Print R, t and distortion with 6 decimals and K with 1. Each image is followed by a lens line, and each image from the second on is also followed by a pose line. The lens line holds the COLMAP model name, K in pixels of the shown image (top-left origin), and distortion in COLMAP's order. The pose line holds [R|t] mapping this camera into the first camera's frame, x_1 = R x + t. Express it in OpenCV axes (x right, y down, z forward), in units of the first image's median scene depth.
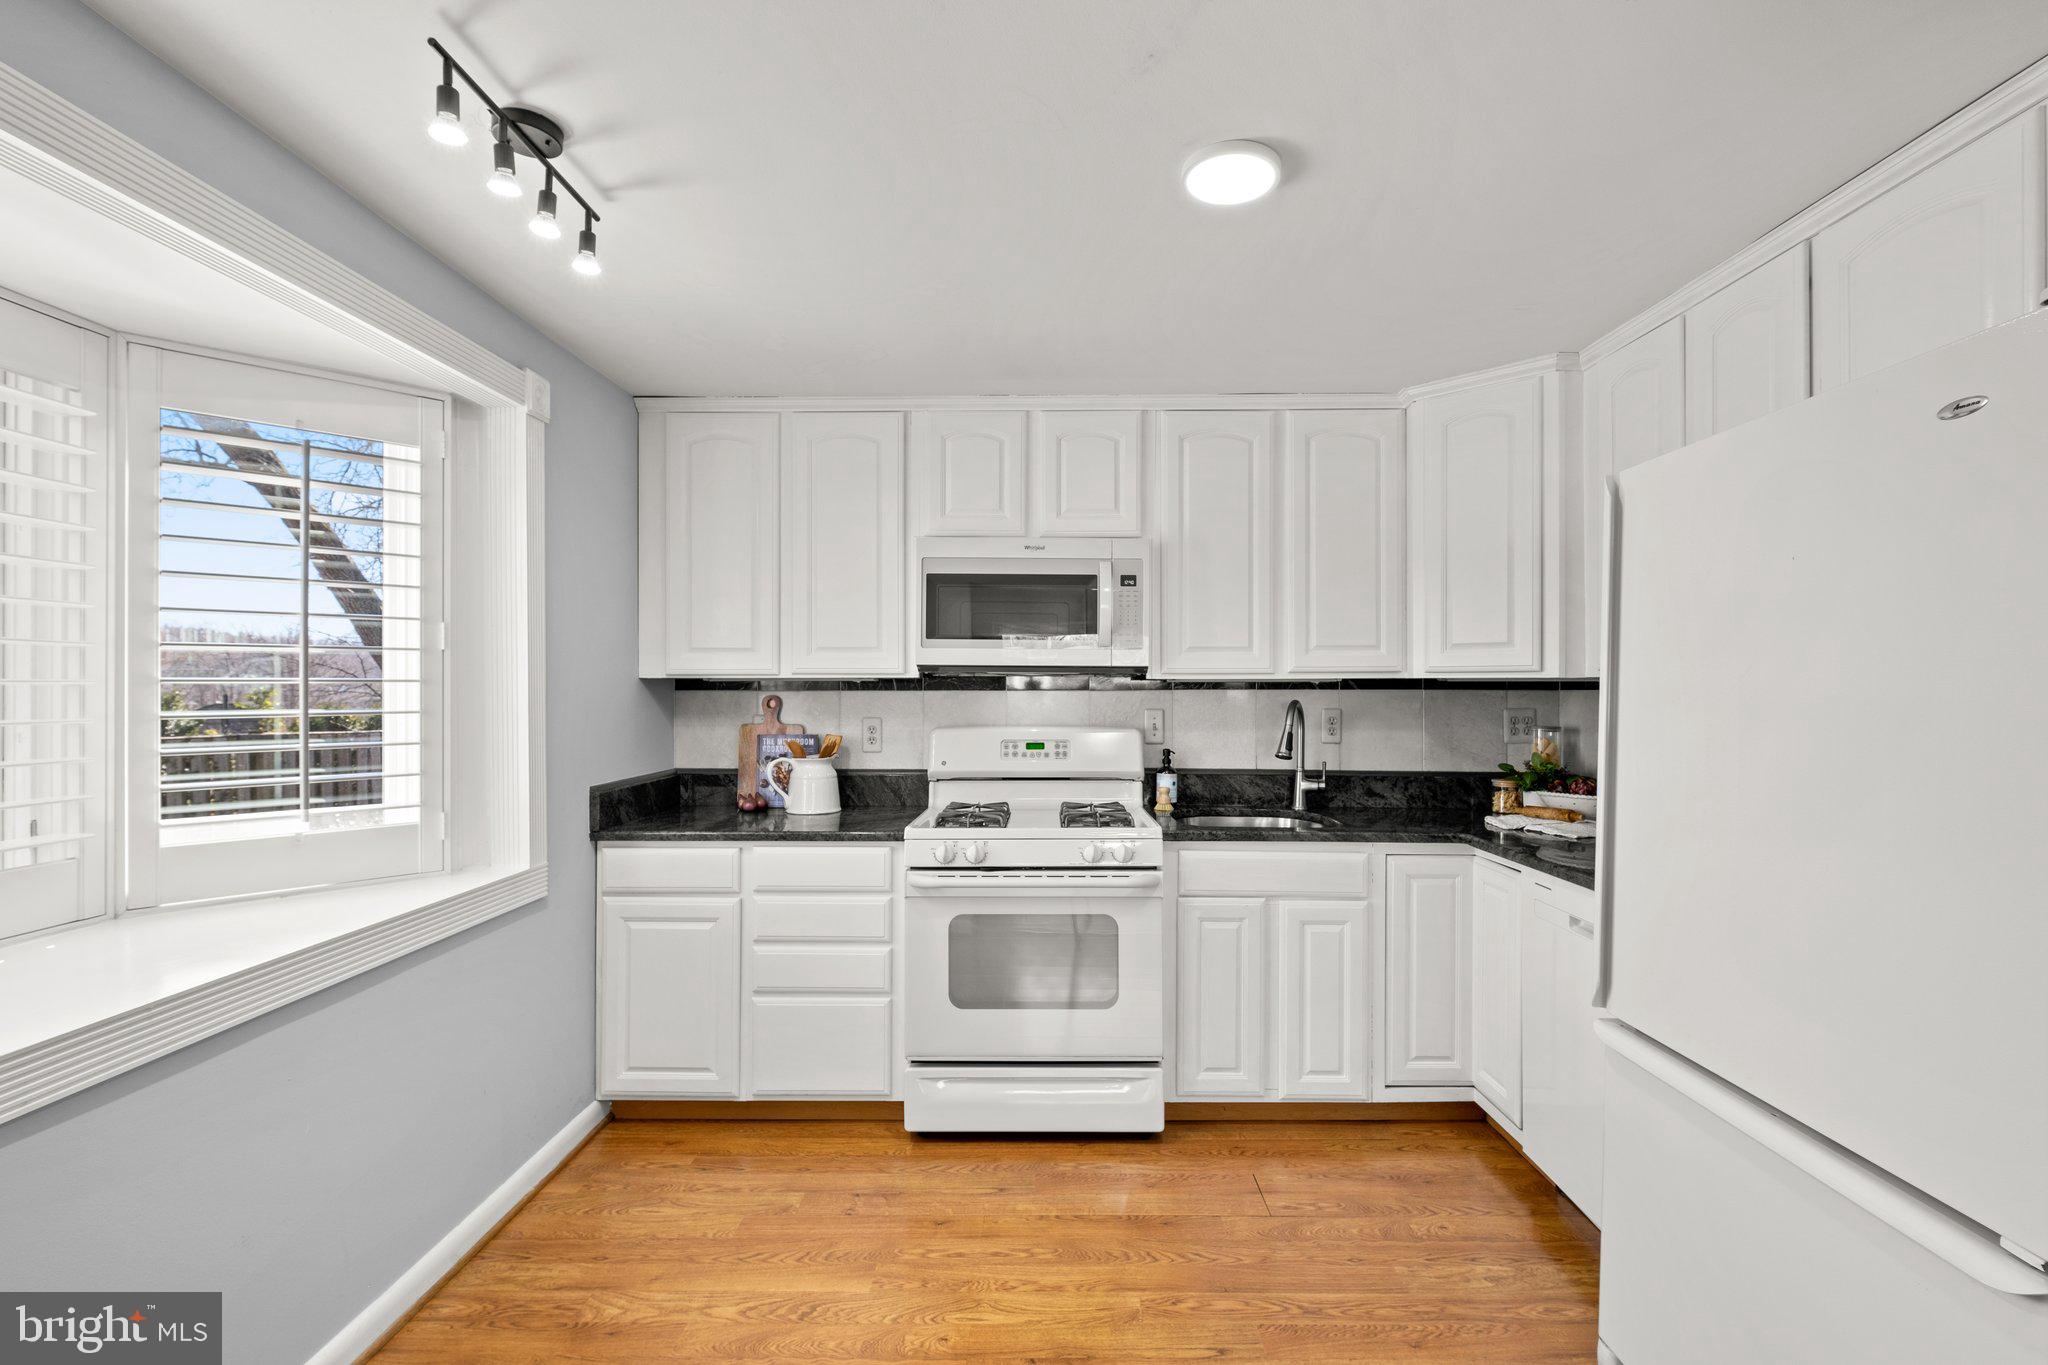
lens RADIAL K [[926.4, 0, 1036.5], [0, 926.4, 684.3], [0, 0, 1]] dist [-0.001801, -0.000483]
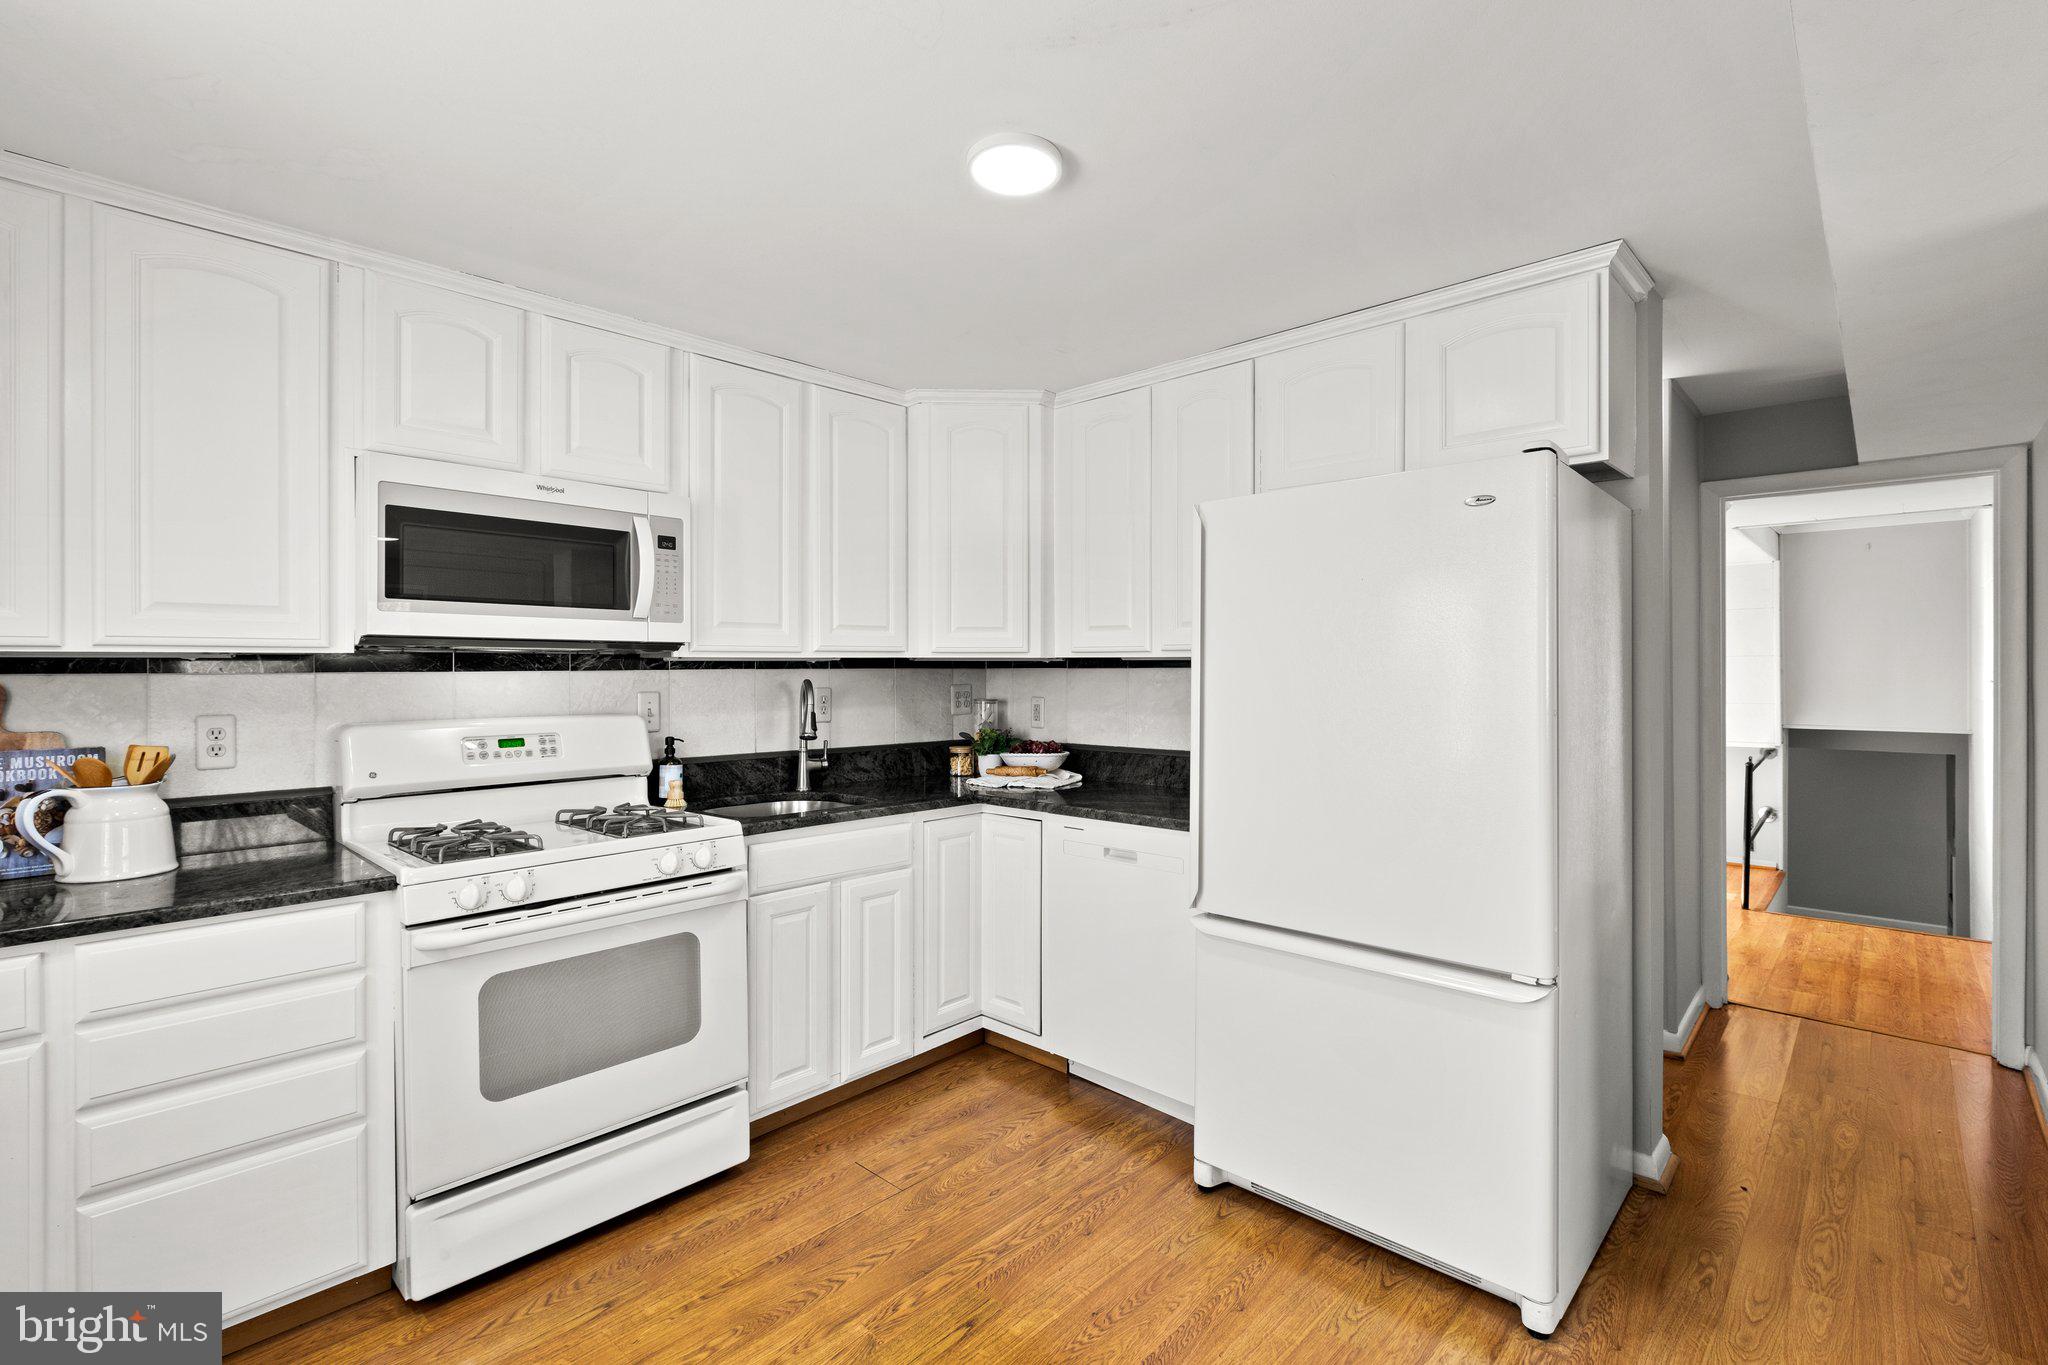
lens RADIAL K [[928.0, 0, 1044.6], [0, 928.0, 667.5], [0, 0, 1]] dist [-0.002143, -0.000701]
pose [[0.674116, -0.002804, 0.738621, -0.304828], [0.000556, 0.999994, 0.003288, 0.001357], [-0.738626, -0.001806, 0.674113, 0.162459]]
